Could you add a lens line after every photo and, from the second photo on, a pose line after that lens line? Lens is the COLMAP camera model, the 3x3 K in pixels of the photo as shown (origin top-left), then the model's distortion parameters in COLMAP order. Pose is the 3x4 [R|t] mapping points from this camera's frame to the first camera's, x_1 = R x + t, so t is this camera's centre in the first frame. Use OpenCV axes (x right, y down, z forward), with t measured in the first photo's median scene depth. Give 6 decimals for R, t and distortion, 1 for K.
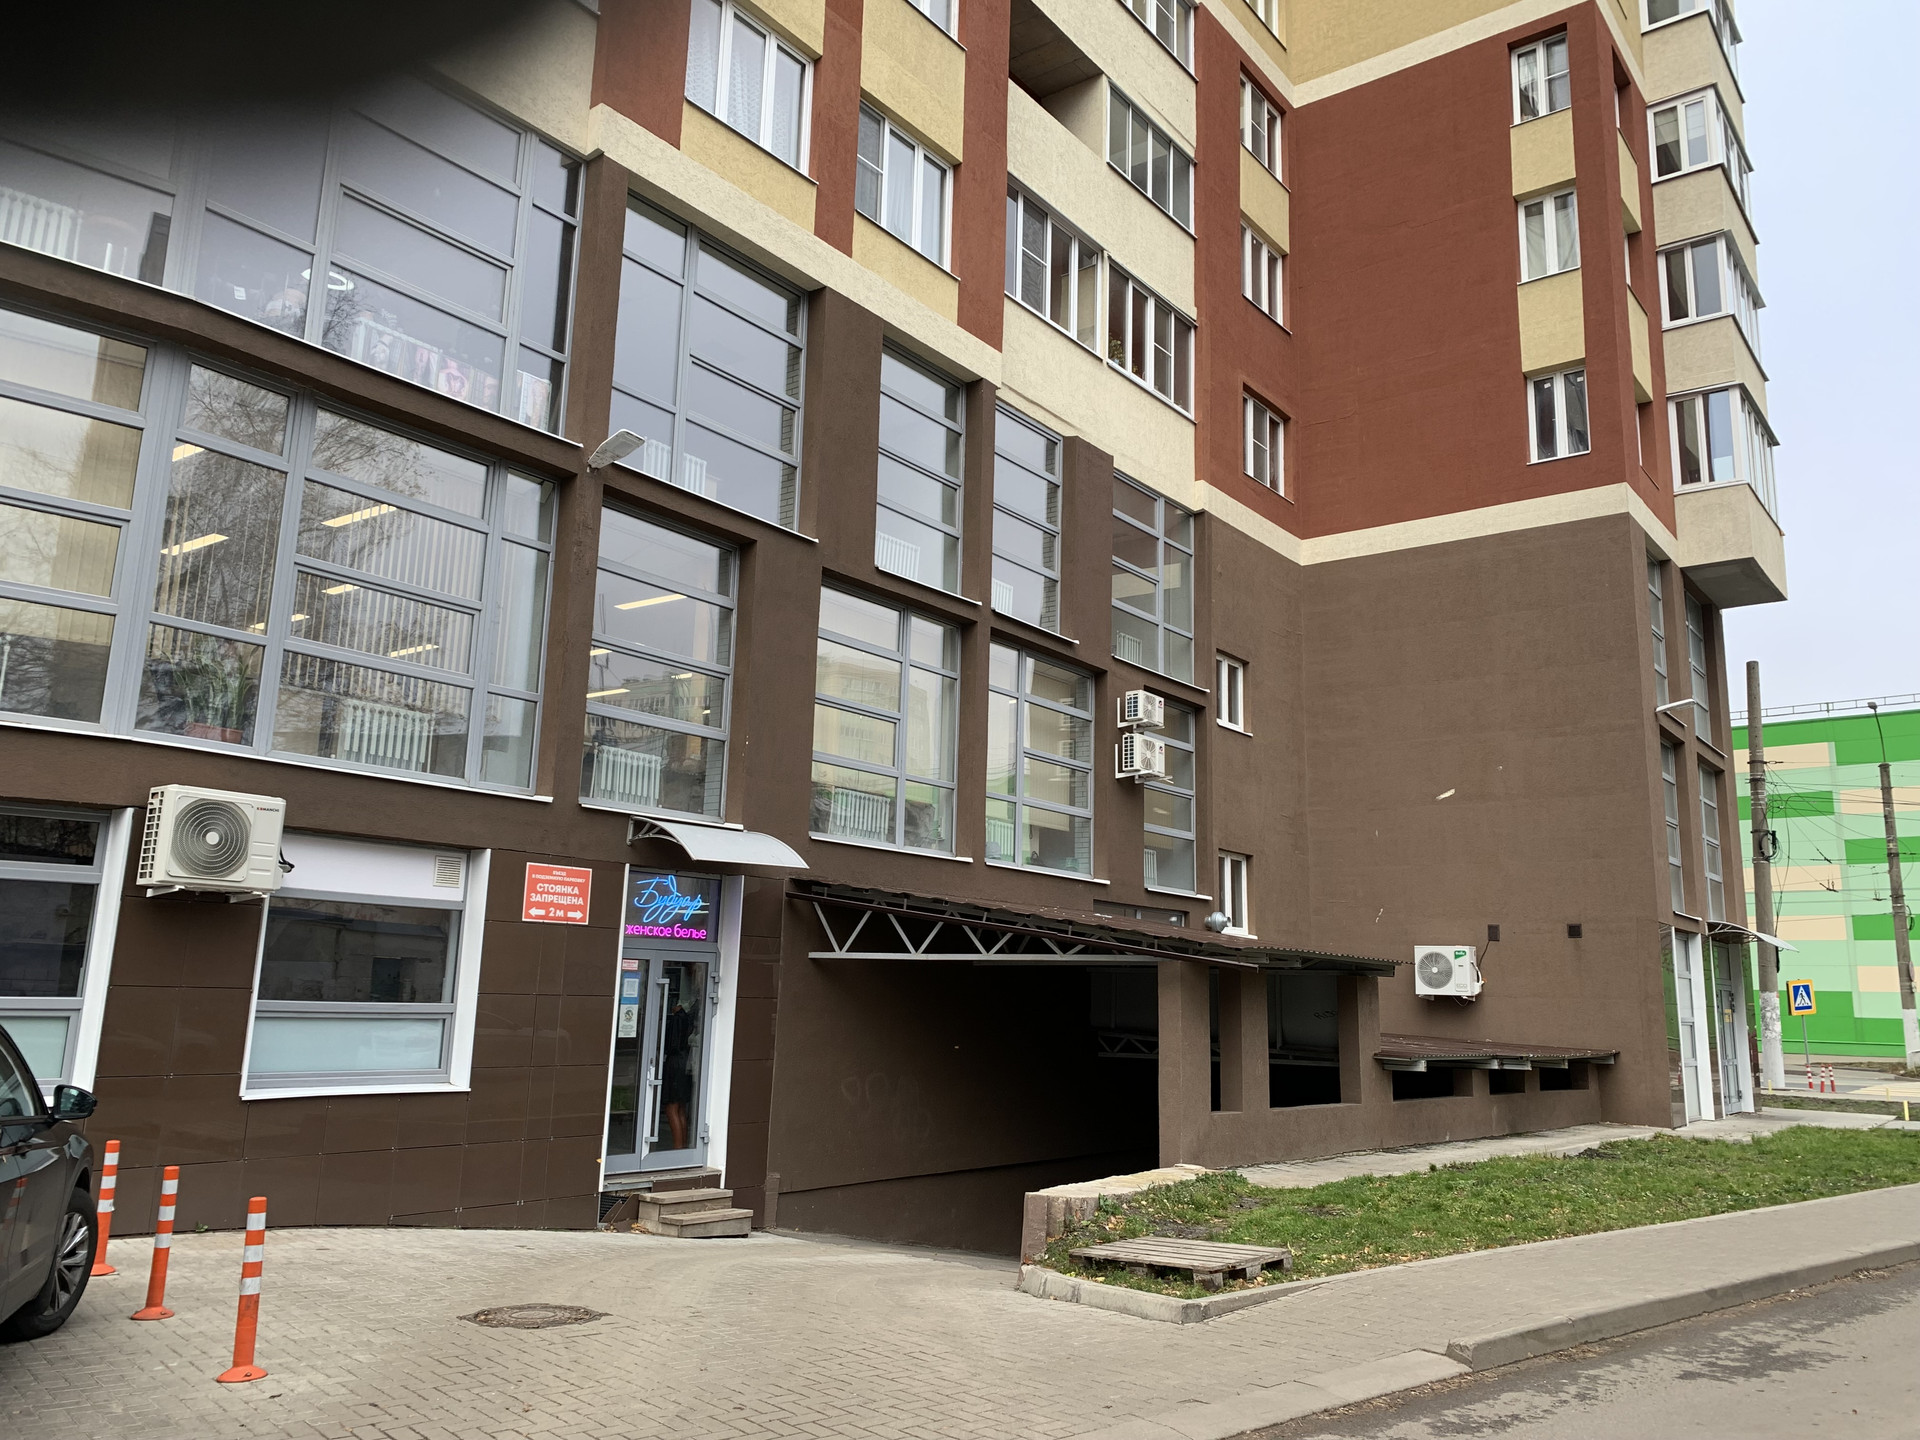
lens RADIAL K [[1457.3, 0, 961.2], [0, 1457.3, 716.2], [0, 0, 1]] dist [0.015761, -0.002420]
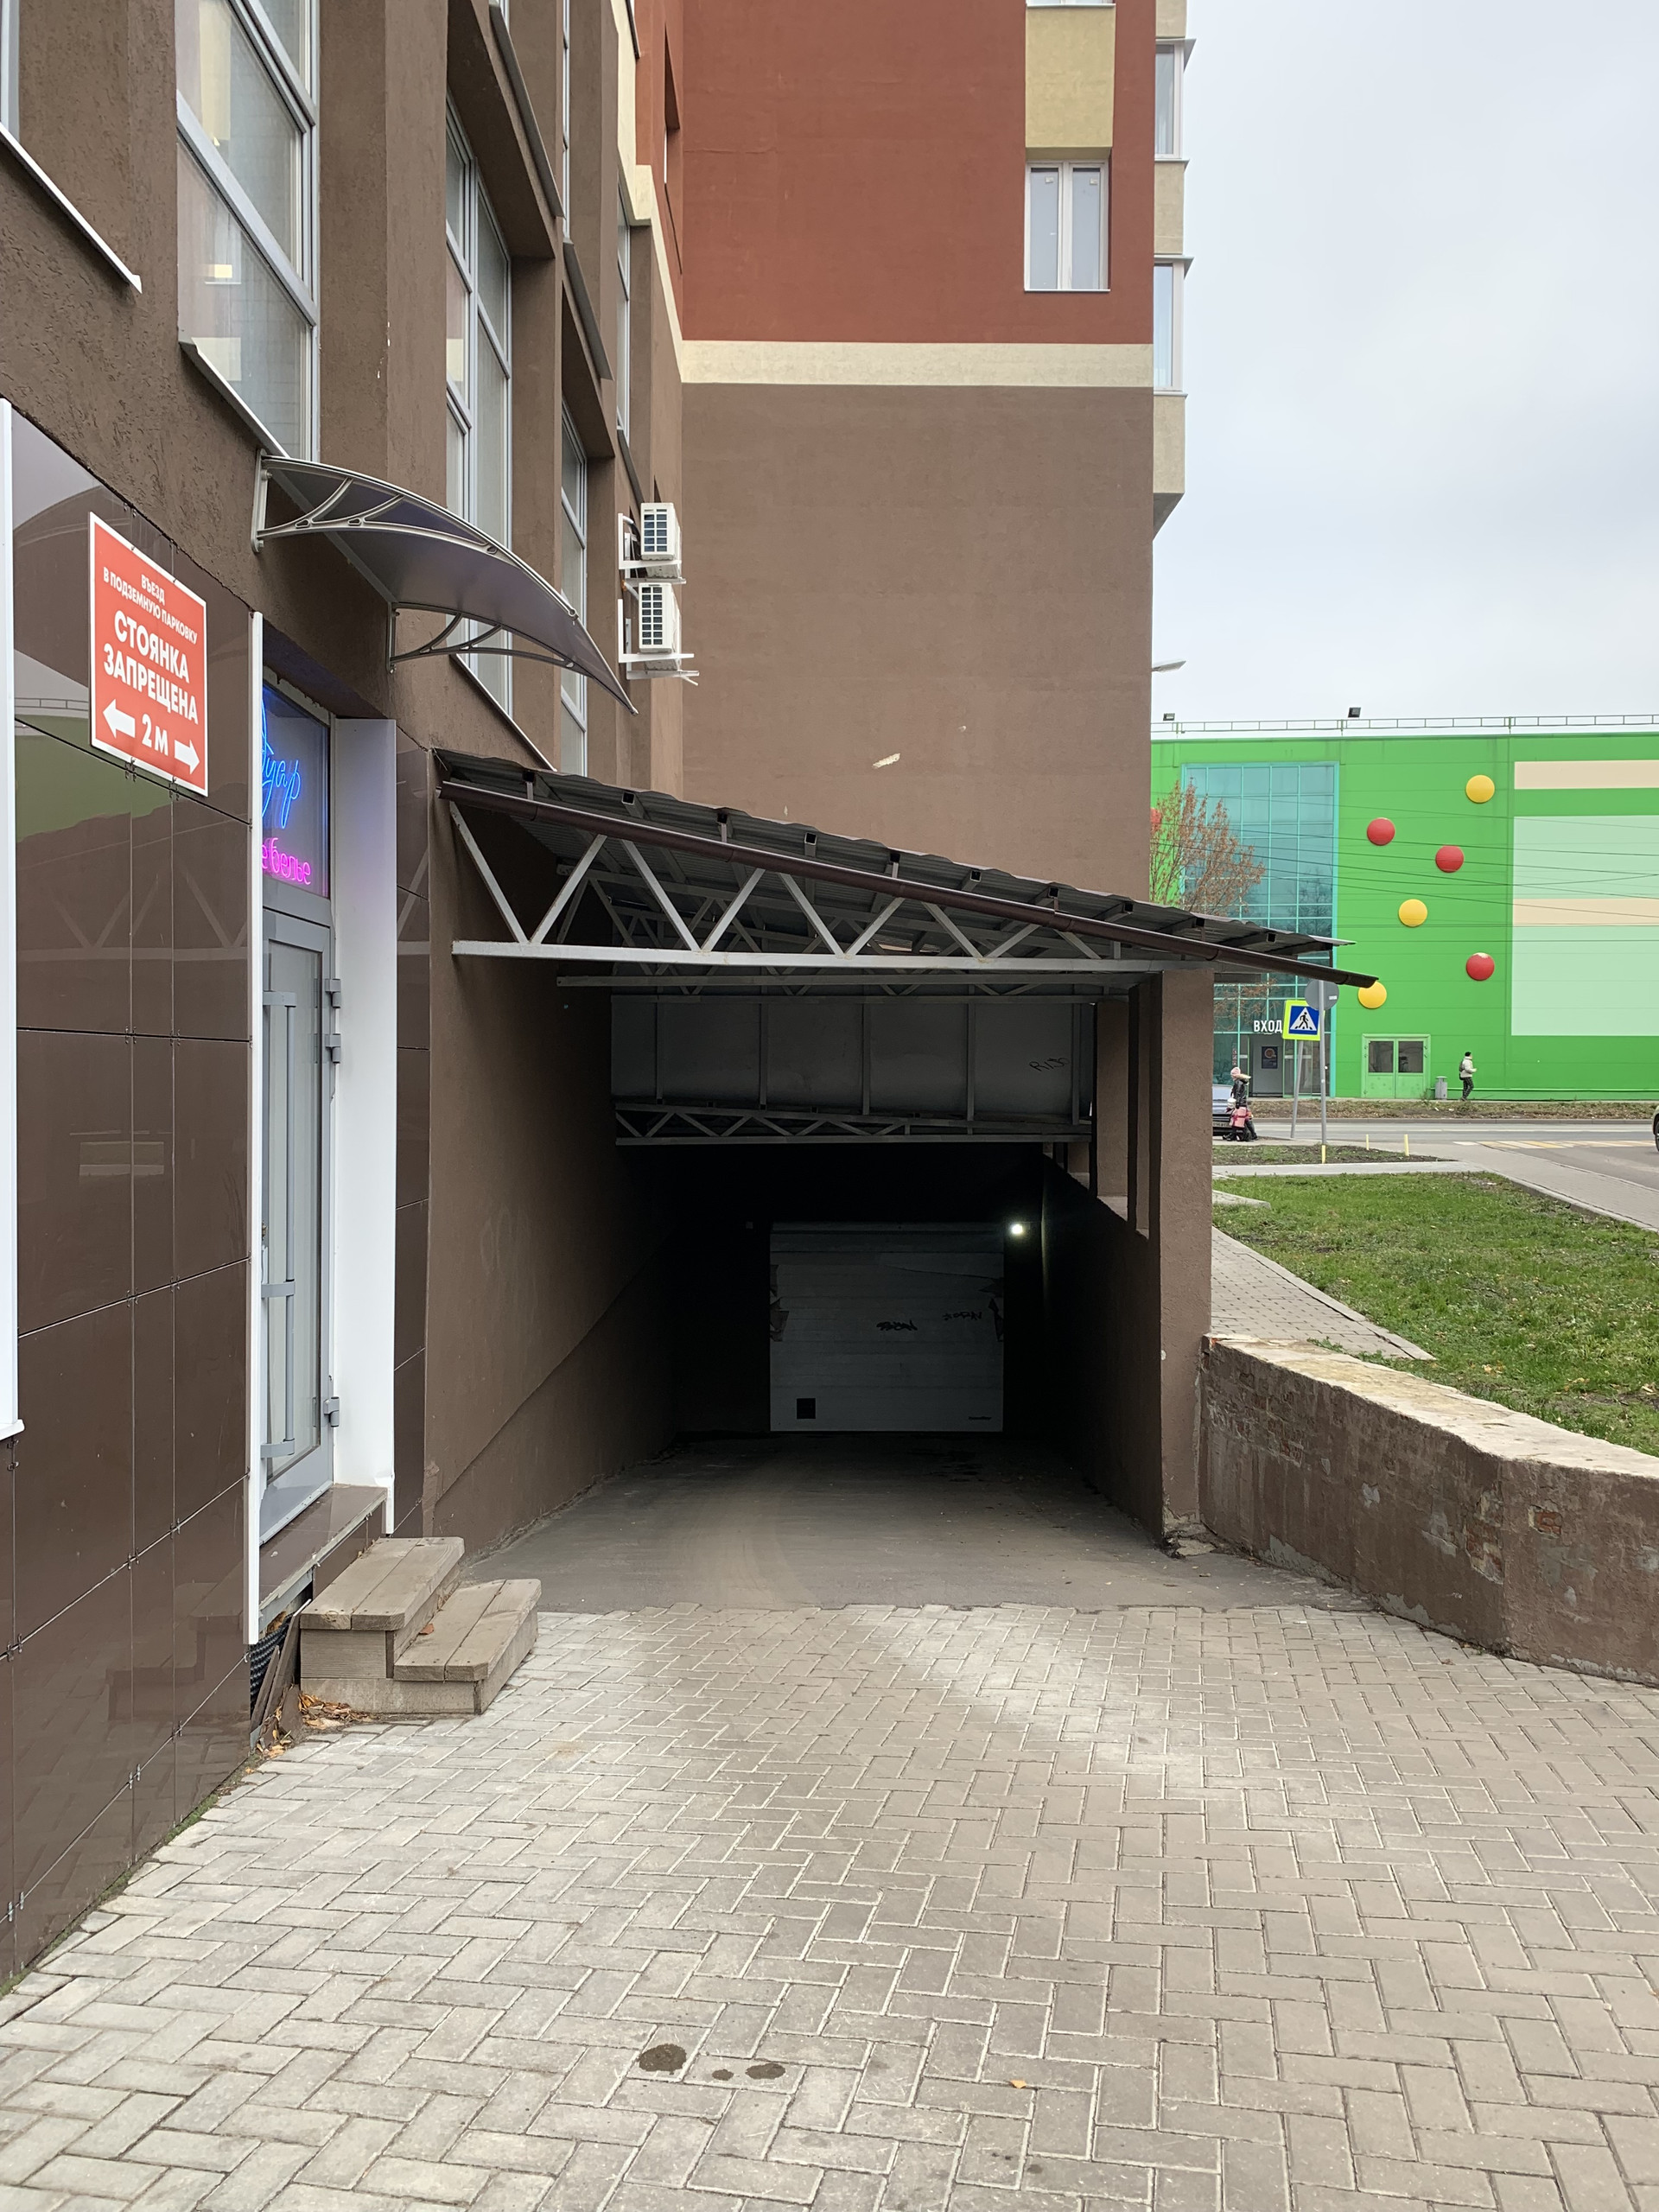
lens RADIAL K [[1679.0, 0, 826.5], [0, 1679.0, 1108.3], [0, 0, 1]] dist [0.015761, -0.002420]
pose [[0.800531, -0.032984, 0.598383, -0.236316], [-0.103623, 0.975826, 0.192419, 0.082641], [-0.590265, -0.216044, 0.777761, 0.437797]]
